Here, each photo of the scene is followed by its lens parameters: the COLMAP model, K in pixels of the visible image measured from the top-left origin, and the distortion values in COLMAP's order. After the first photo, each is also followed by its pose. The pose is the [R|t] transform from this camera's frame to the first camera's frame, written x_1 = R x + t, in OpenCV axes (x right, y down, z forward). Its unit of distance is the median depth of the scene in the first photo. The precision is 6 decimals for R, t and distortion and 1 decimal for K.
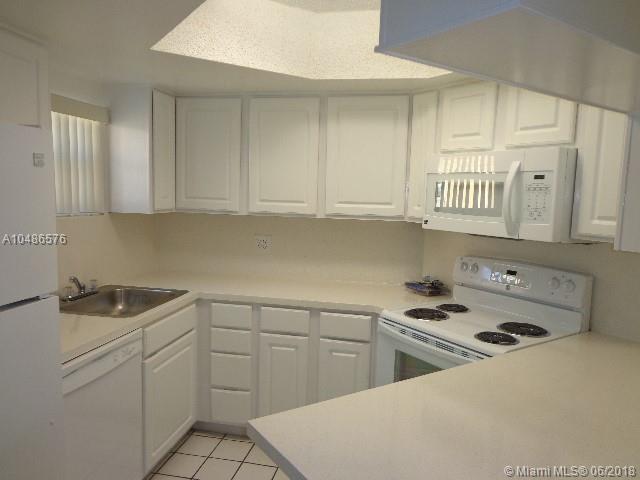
lens RADIAL K [[462.6, 0, 320.0], [0, 462.6, 240.0], [0, 0, 1]] dist [0.006957, -0.000546]
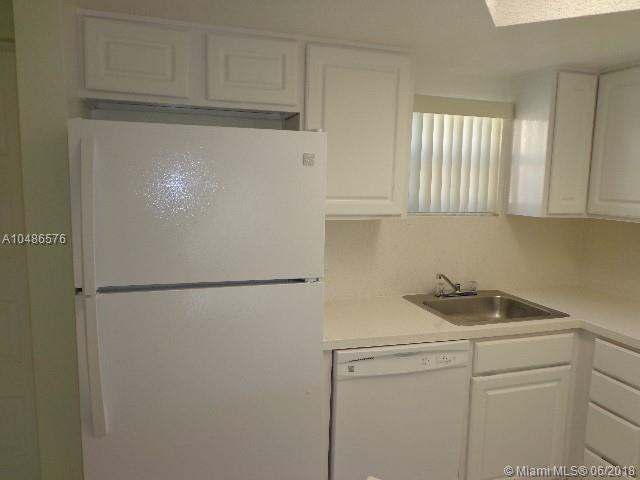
lens RADIAL K [[455.1, 0, 320.0], [0, 455.1, 240.0], [0, 0, 1]] dist [-0.005280, -0.002660]
pose [[0.477029, 0.095412, -0.873693, 0.192642], [-0.101334, 0.993431, 0.053161, -0.019054], [0.873026, 0.063176, 0.483564, 0.243363]]
